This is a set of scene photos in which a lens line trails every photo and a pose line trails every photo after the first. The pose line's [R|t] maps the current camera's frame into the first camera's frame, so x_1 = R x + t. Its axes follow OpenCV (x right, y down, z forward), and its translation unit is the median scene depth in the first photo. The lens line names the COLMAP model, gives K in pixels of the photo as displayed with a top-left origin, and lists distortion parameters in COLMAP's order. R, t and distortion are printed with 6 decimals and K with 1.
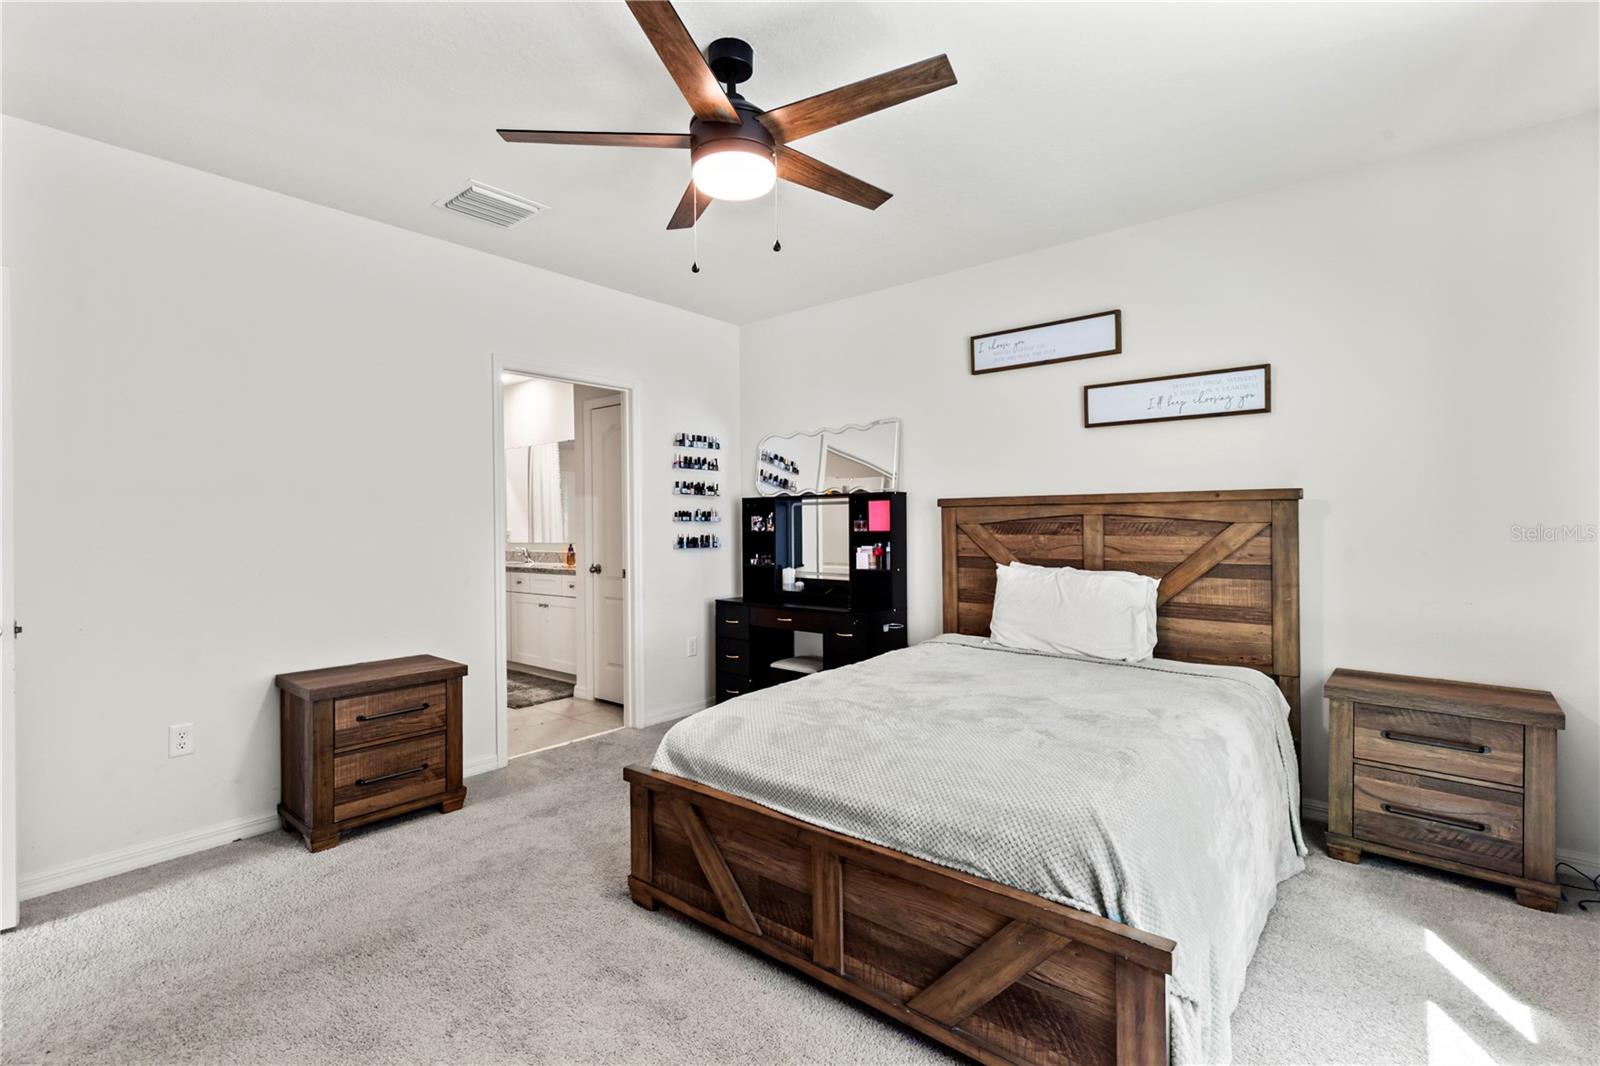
lens RADIAL K [[729.6, 0, 805.4], [0, 729.6, 530.6], [0, 0, 1]] dist [0.008725, -0.001522]
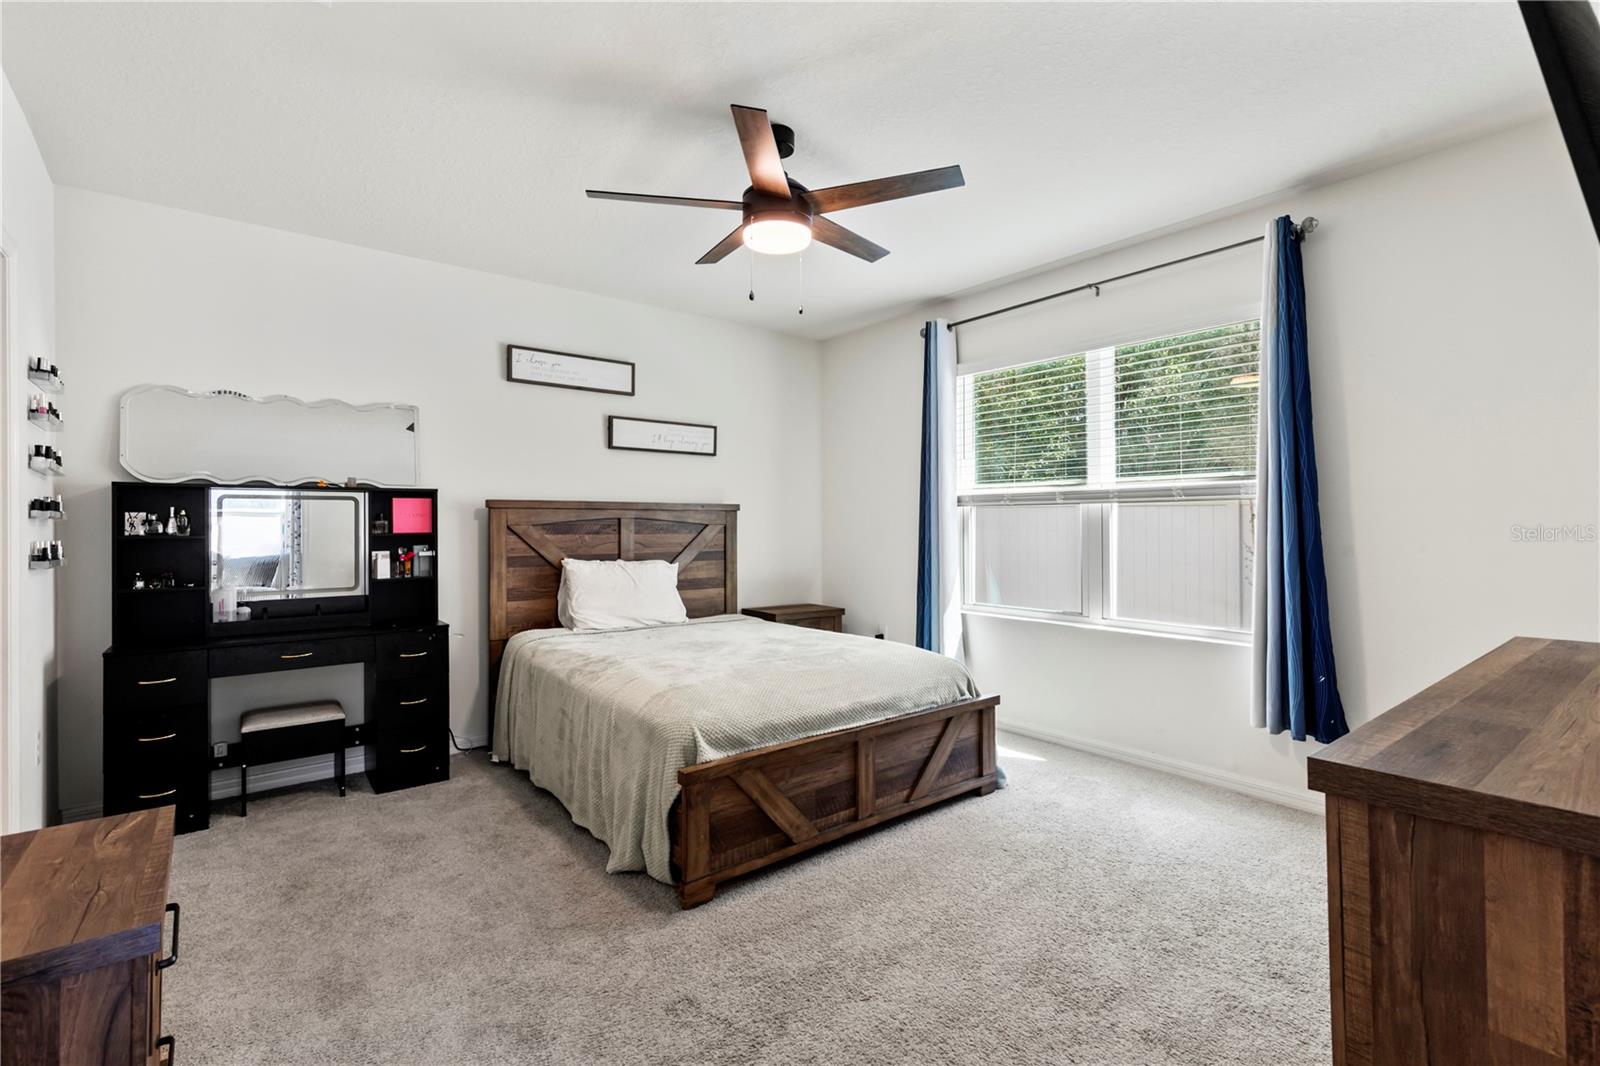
lens RADIAL K [[729.6, 0, 793.1], [0, 729.6, 523.3], [0, 0, 1]] dist [0.008725, -0.001522]
pose [[0.204023, 0.007728, 0.978936, -0.806120], [0.012140, 0.999872, -0.010423, 0.004400], [-0.978891, 0.014011, 0.203903, 0.456161]]
